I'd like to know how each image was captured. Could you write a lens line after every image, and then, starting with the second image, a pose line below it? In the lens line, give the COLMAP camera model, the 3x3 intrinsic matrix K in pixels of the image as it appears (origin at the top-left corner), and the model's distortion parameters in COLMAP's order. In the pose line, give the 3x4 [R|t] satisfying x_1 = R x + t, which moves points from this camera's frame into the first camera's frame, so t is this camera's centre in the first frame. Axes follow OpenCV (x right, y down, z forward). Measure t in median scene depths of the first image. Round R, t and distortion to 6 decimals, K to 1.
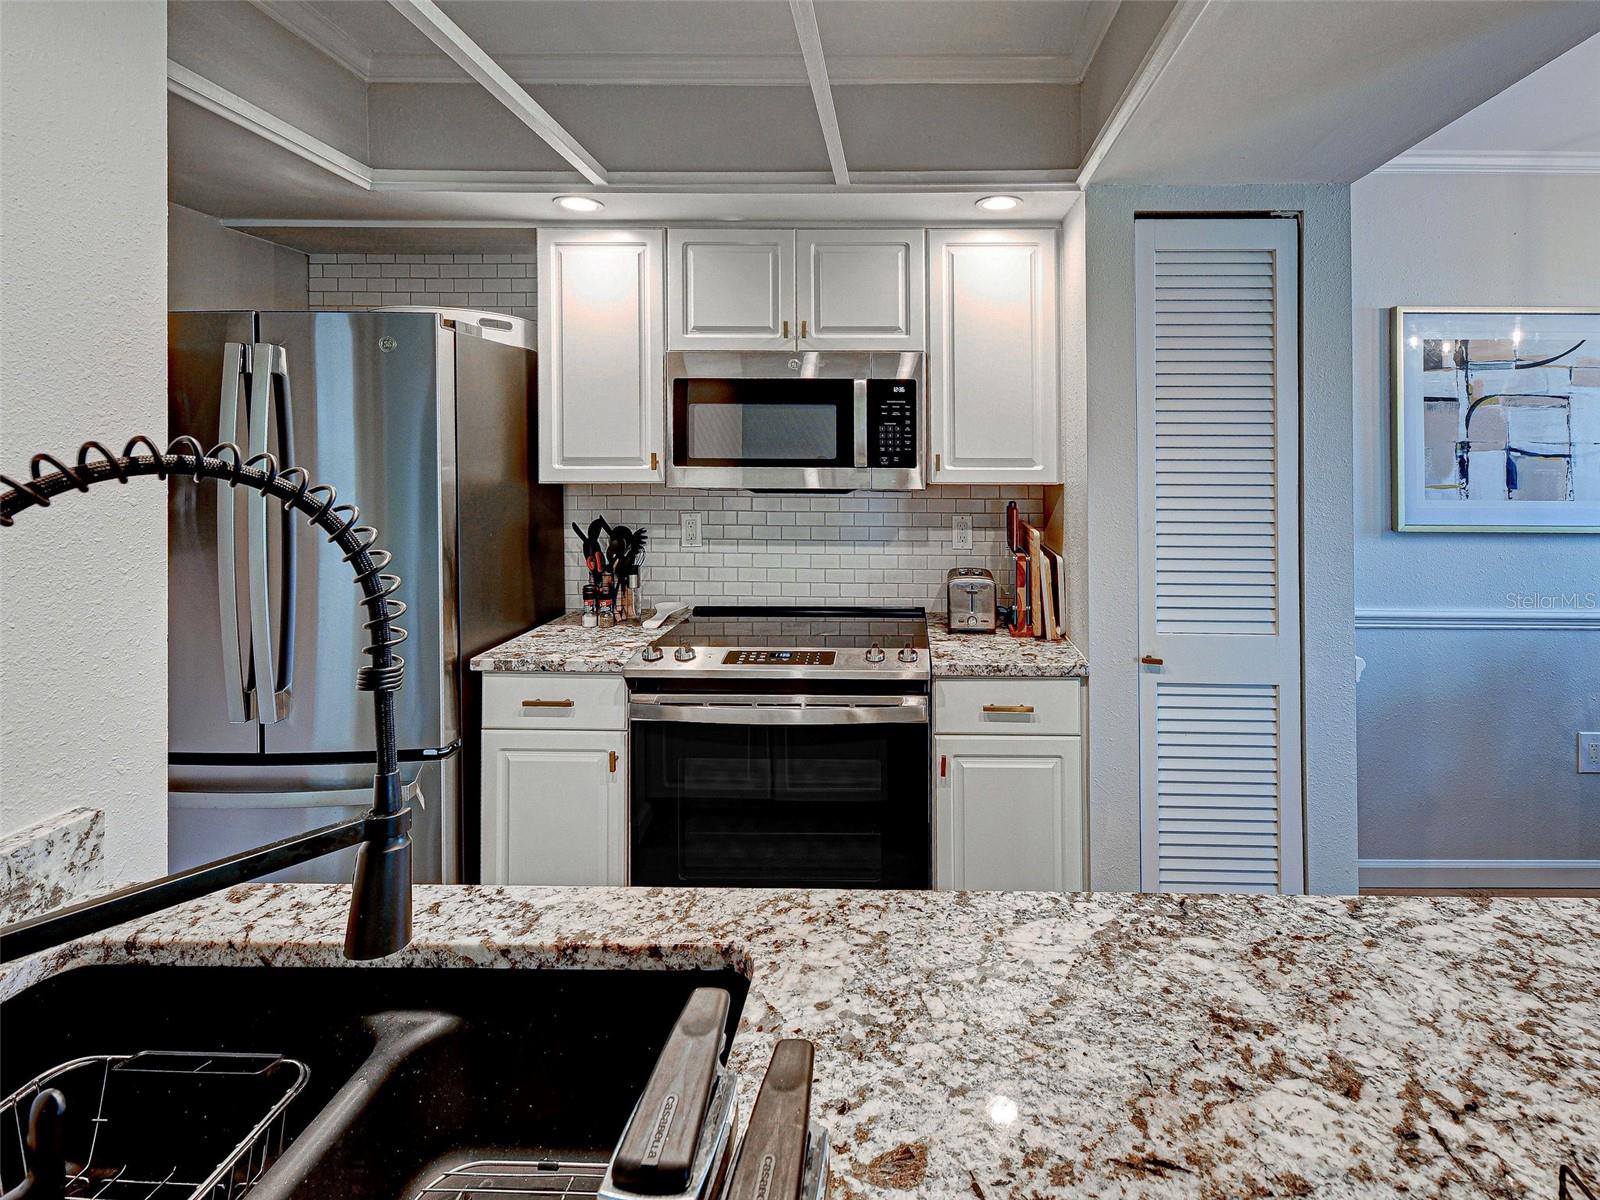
lens RADIAL K [[773.2, 0, 896.0], [0, 773.2, 459.8], [0, 0, 1]] dist [0.019224, -0.007394]
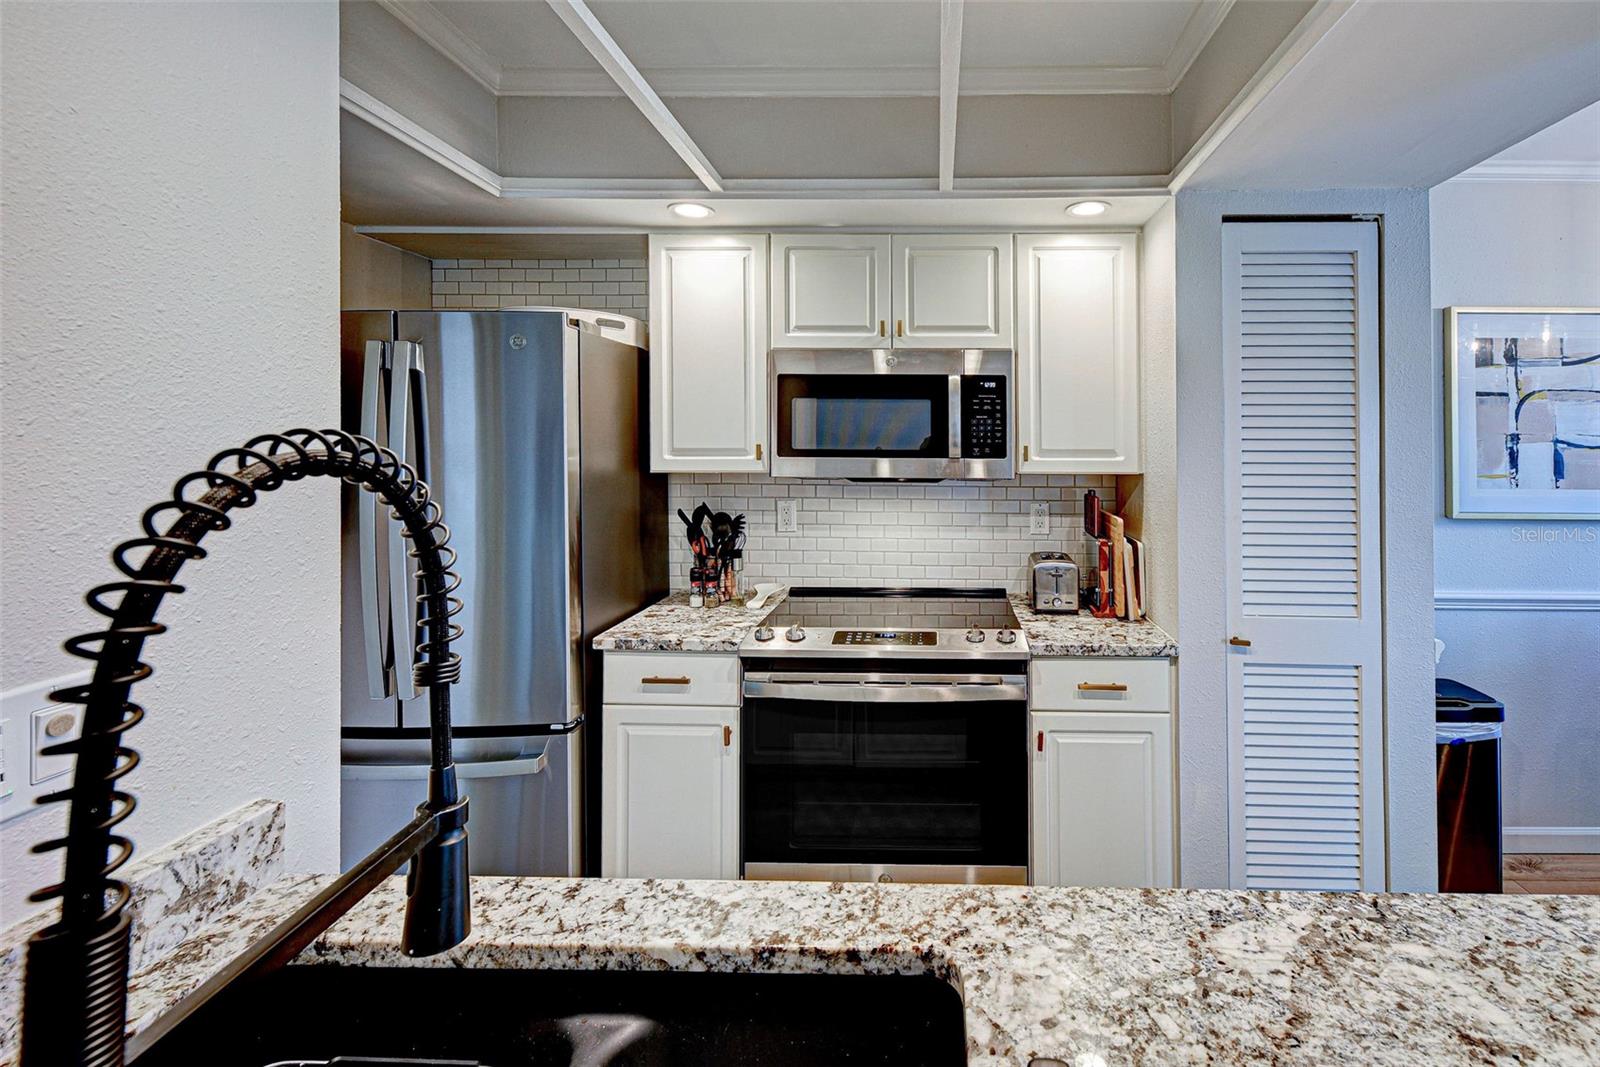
lens RADIAL K [[693.6, 0, 925.0], [0, 693.6, 449.6], [0, 0, 1]] dist [0.019040, -0.008176]
pose [[0.999986, 0.000465, -0.005296, -0.092016], [-0.000467, 1.000000, -0.000337, -0.001555], [0.005296, 0.000340, 0.999986, 0.052685]]
